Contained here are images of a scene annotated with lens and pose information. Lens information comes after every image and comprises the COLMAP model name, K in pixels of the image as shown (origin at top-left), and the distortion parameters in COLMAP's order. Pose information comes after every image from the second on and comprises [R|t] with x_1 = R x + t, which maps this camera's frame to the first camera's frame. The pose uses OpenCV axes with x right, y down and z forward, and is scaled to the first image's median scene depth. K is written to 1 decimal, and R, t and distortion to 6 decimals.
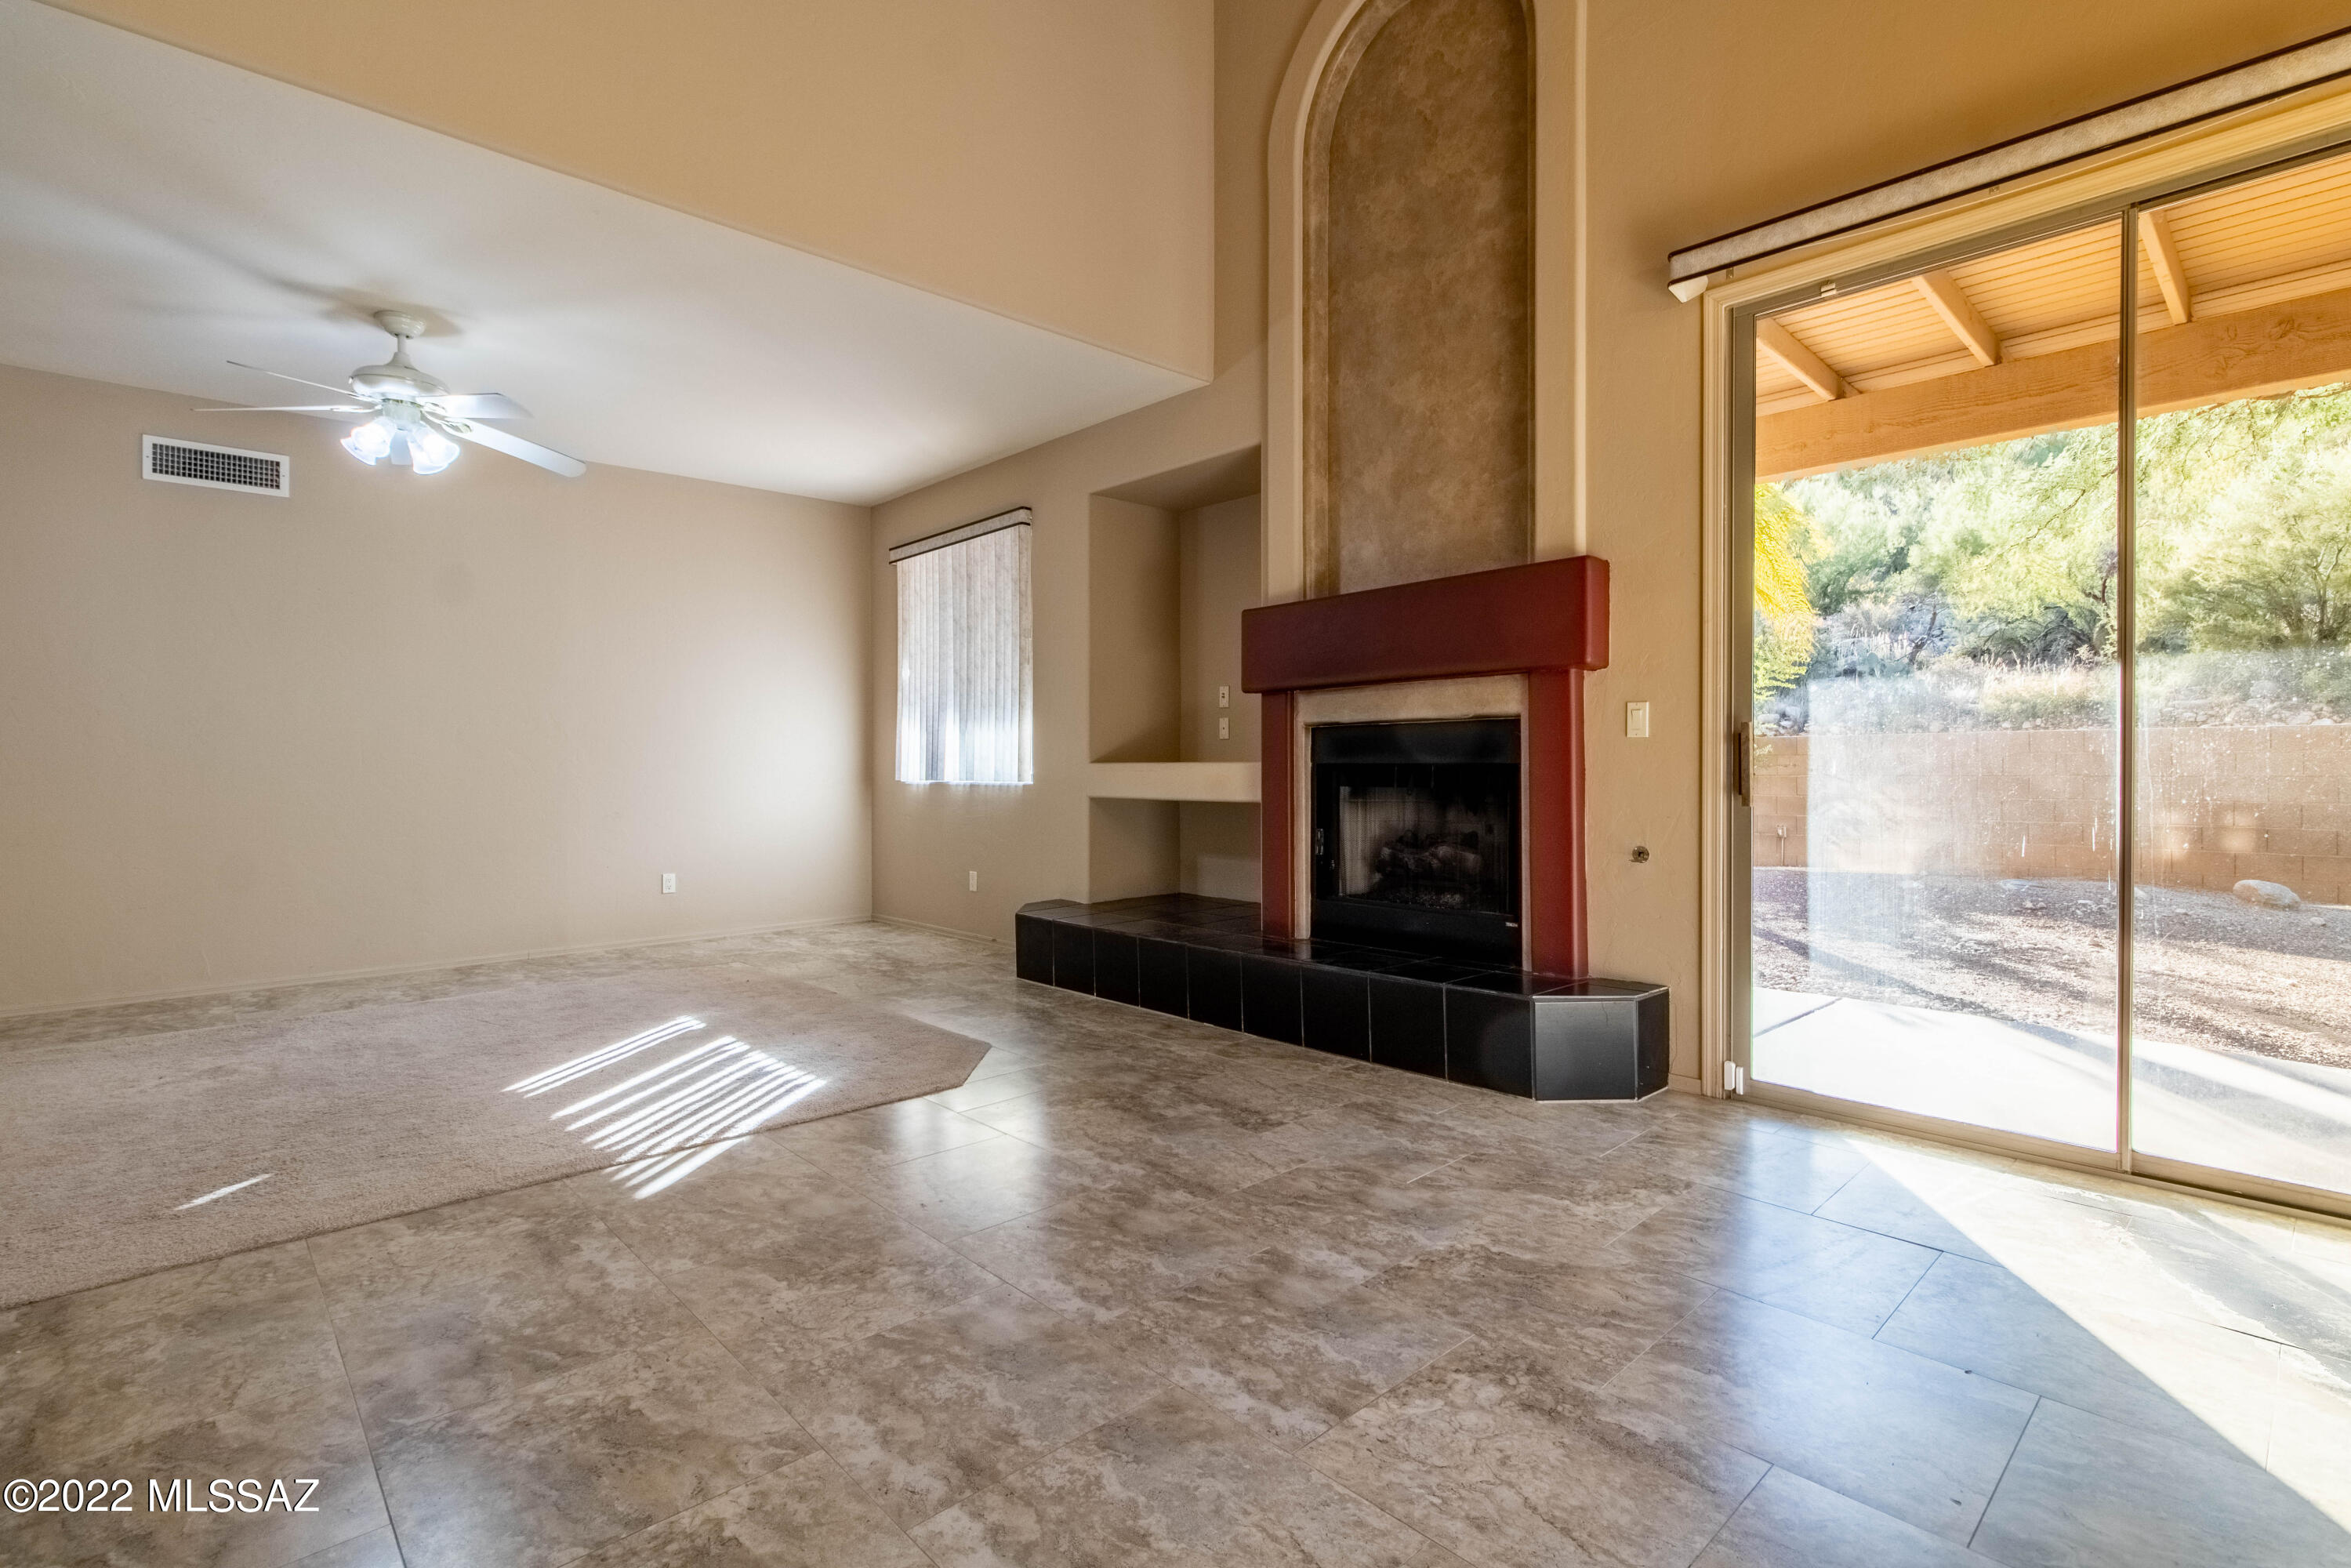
lens RADIAL K [[1076.9, 0, 1192.4], [0, 1076.9, 775.1], [0, 0, 1]] dist [0.003274, 0.001290]
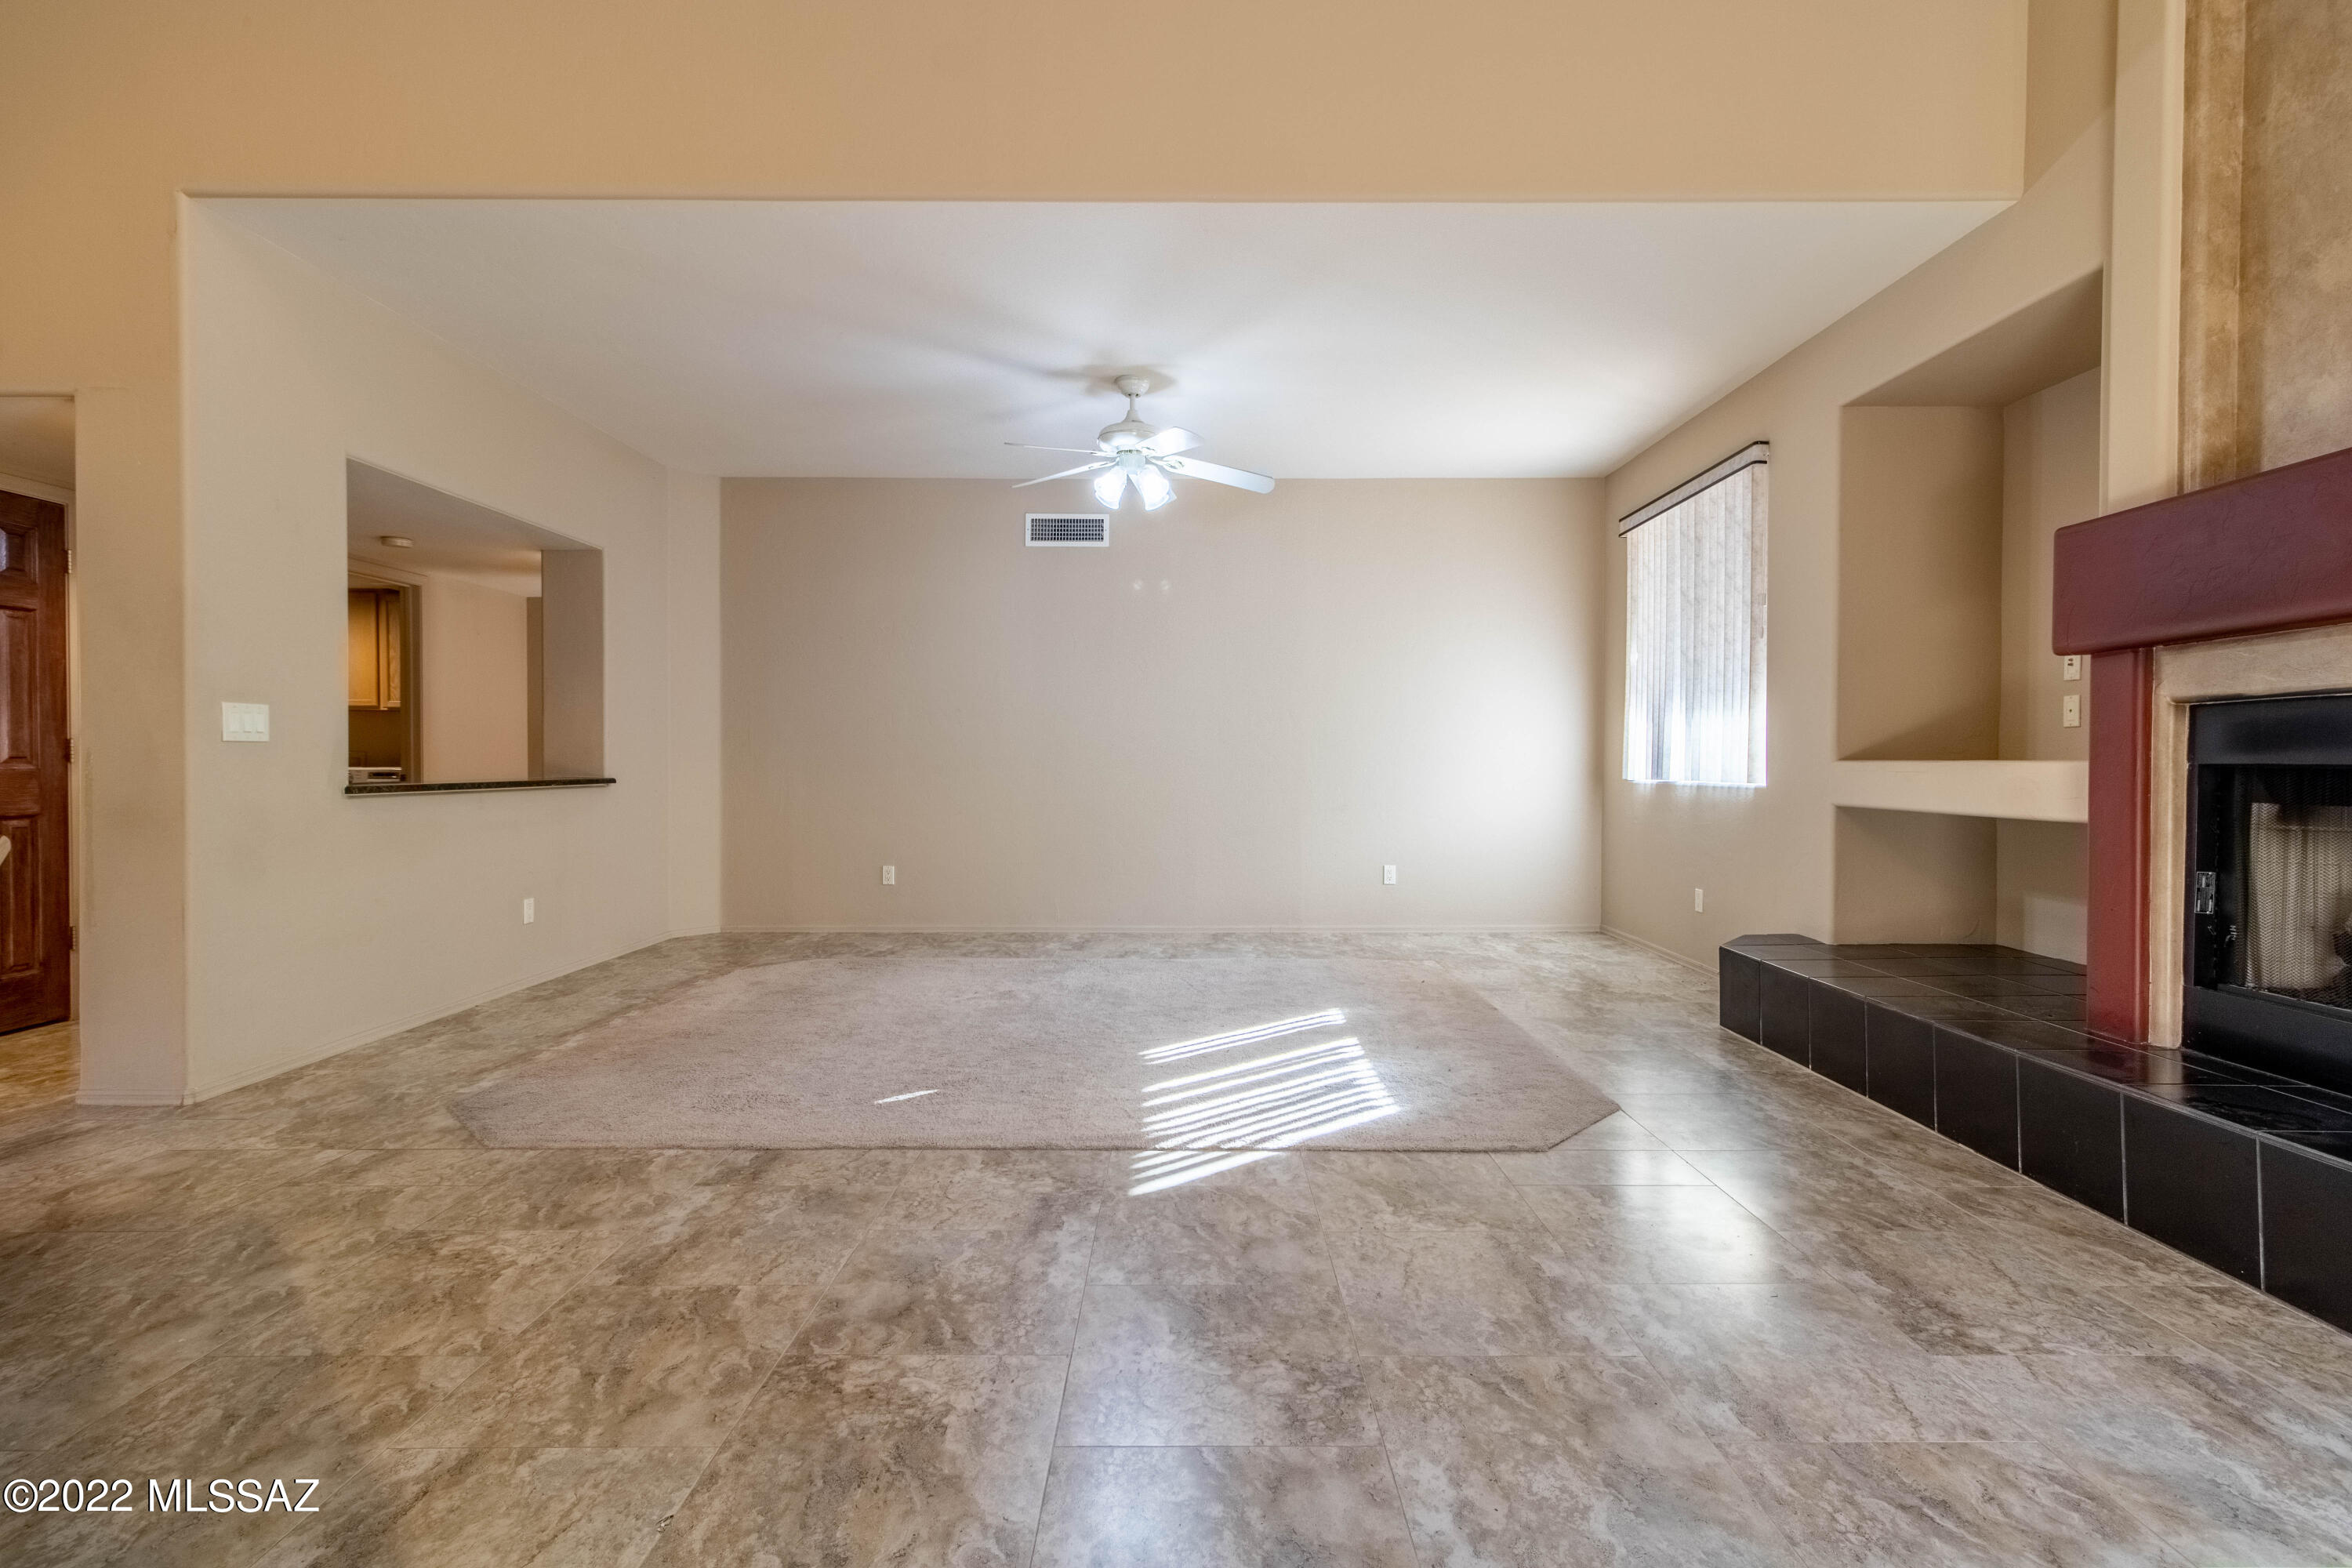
lens RADIAL K [[1077.3, 0, 1192.9], [0, 1077.3, 775.1], [0, 0, 1]] dist [0.003274, 0.001290]
pose [[0.735109, 0.015154, -0.677779, 0.123354], [-0.012605, 0.999883, 0.008684, -0.002966], [0.677831, 0.002159, 0.735214, 0.182319]]
